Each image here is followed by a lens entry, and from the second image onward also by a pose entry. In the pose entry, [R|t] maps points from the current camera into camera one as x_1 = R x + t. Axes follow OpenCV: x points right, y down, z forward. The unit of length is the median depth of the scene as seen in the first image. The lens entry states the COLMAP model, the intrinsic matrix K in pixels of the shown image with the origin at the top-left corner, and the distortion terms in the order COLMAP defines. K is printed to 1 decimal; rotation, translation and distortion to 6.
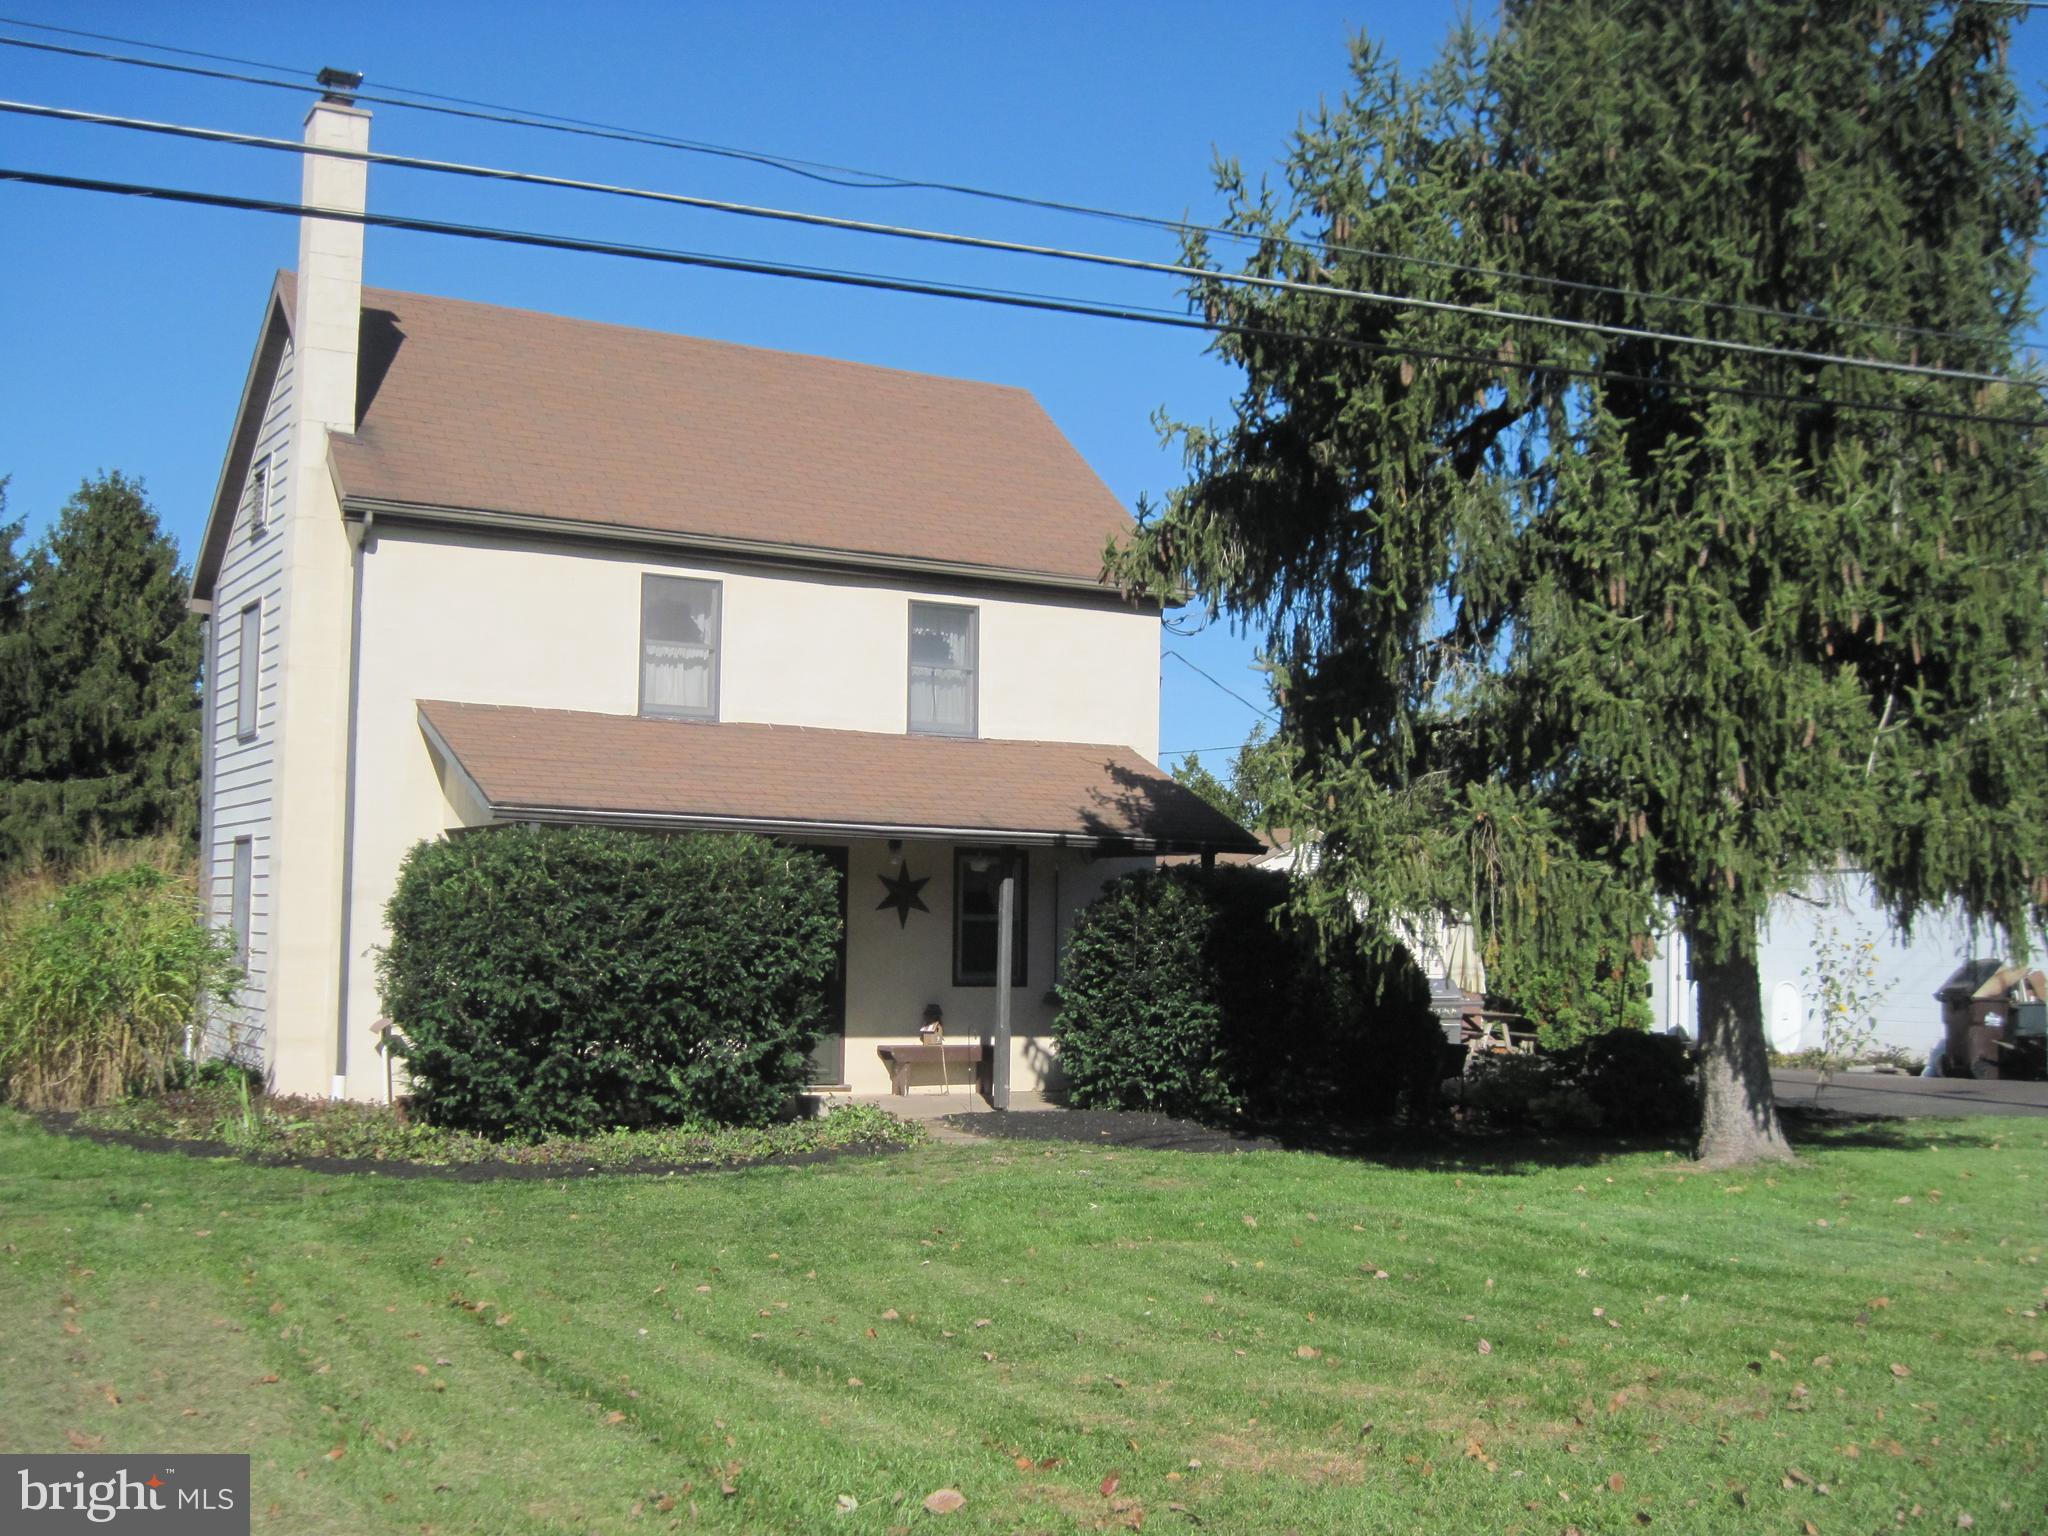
lens RADIAL K [[2102.7, 0, 1026.2], [0, 2102.7, 830.3], [0, 0, 1]] dist [-0.148304, 0.190339]
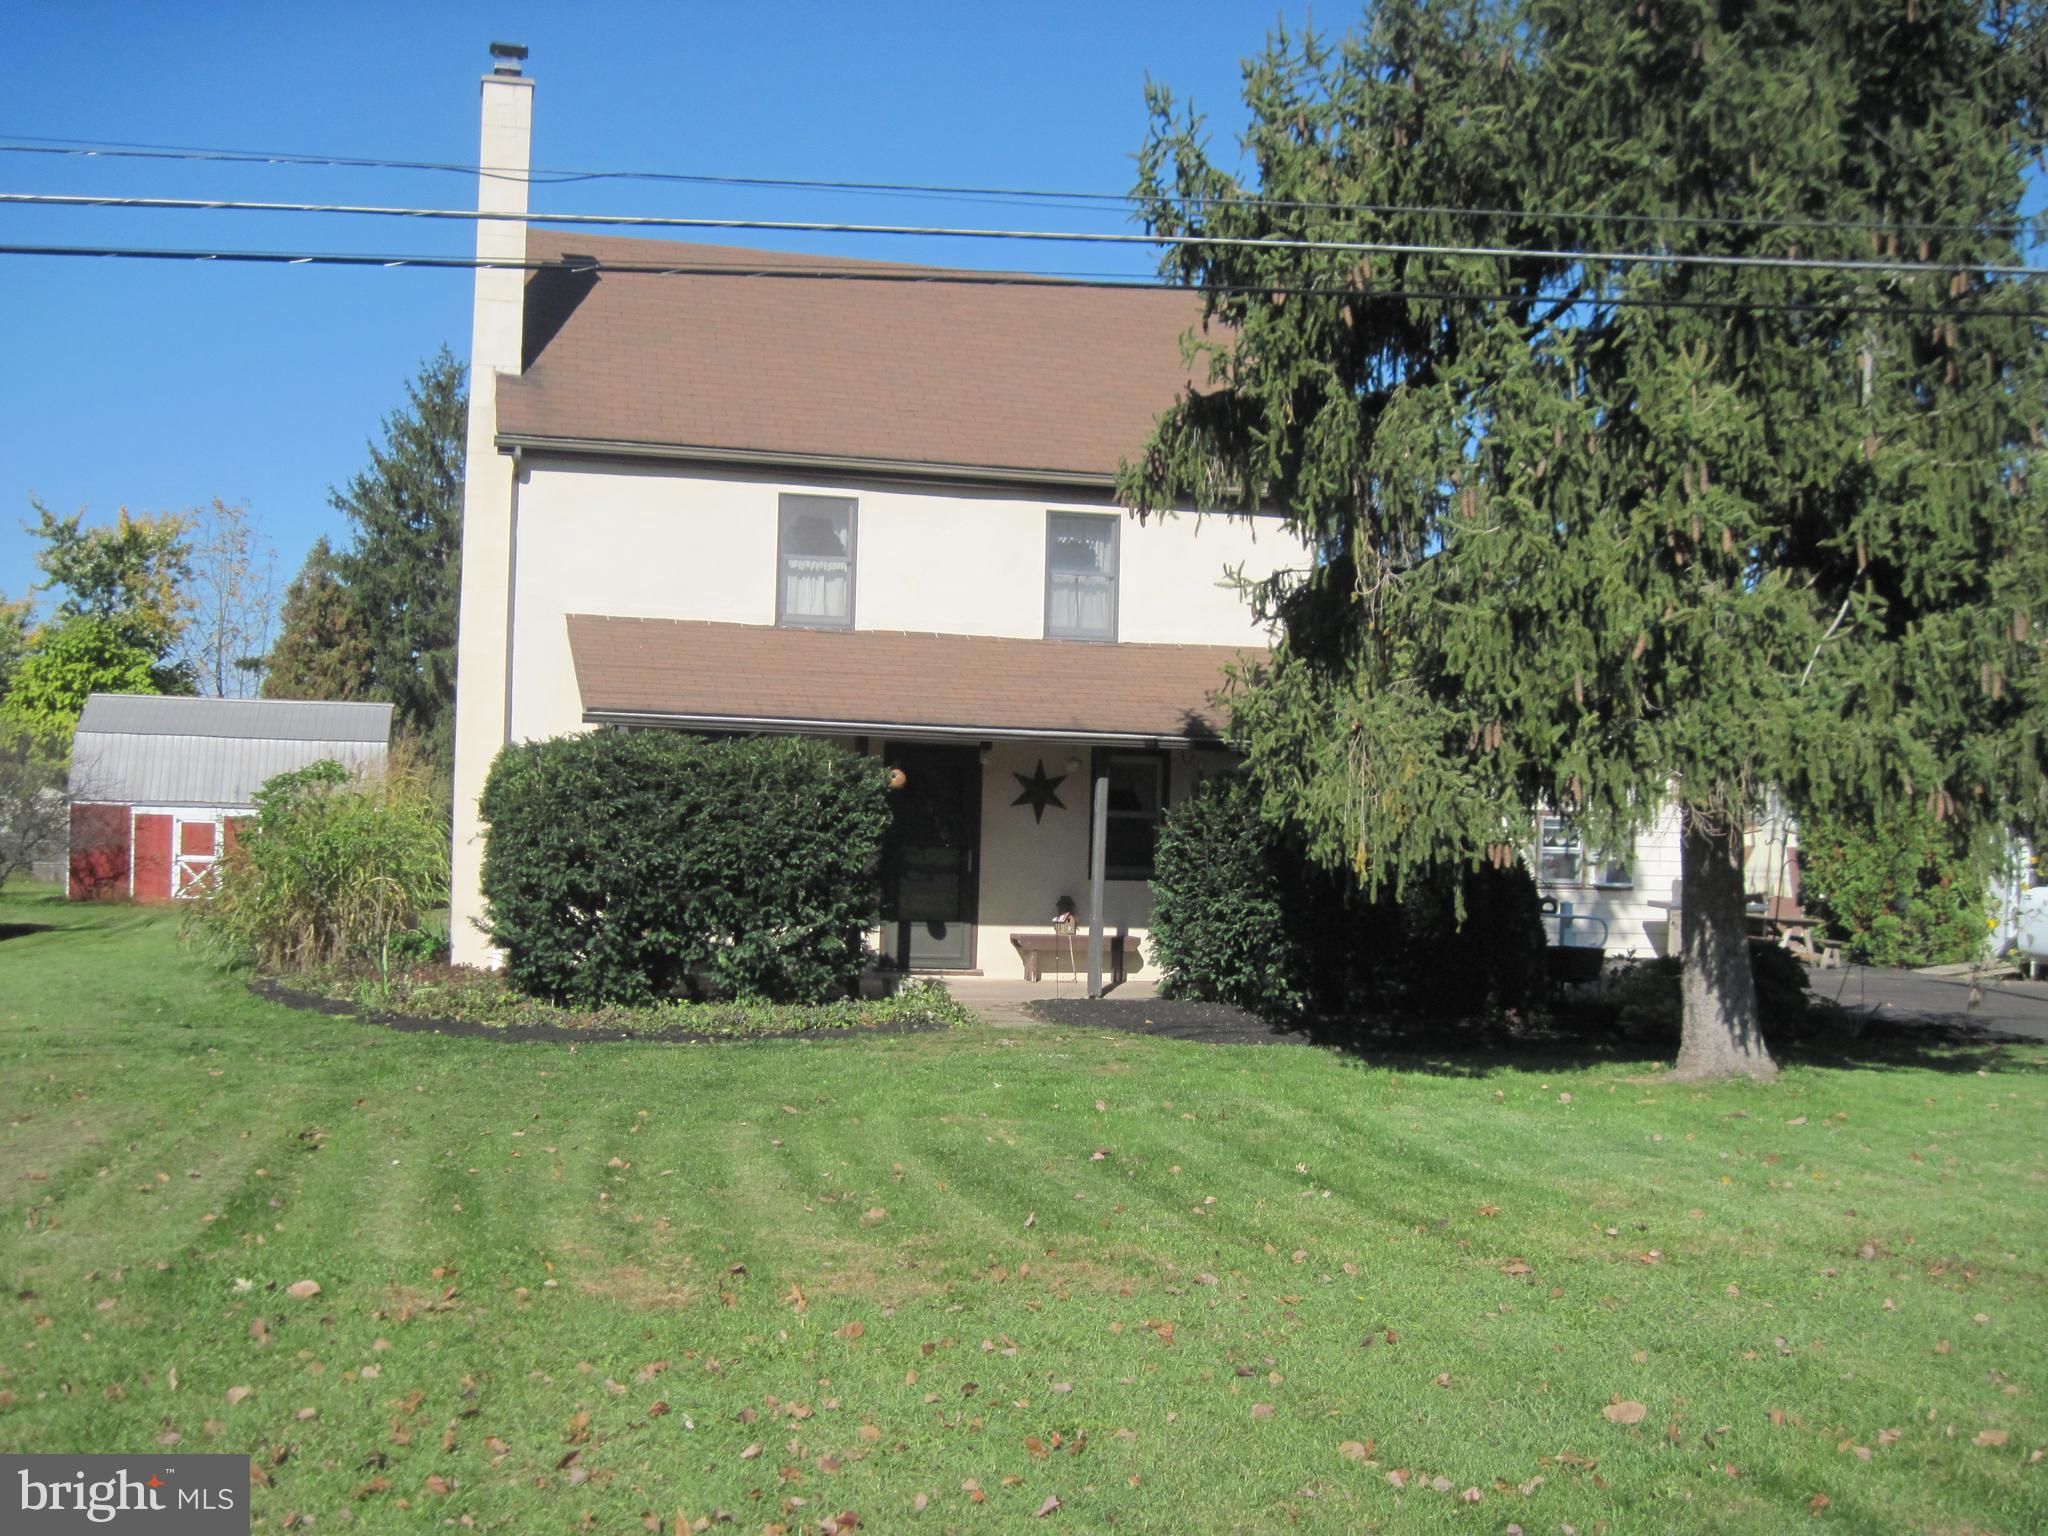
lens RADIAL K [[2102.7, 0, 1026.2], [0, 2102.7, 830.3], [0, 0, 1]] dist [-0.148304, 0.190339]
pose [[0.968518, 0.014982, -0.248494, 0.239396], [-0.001777, 0.998578, 0.053277, -0.007554], [0.248939, -0.051158, 0.967167, -0.028481]]
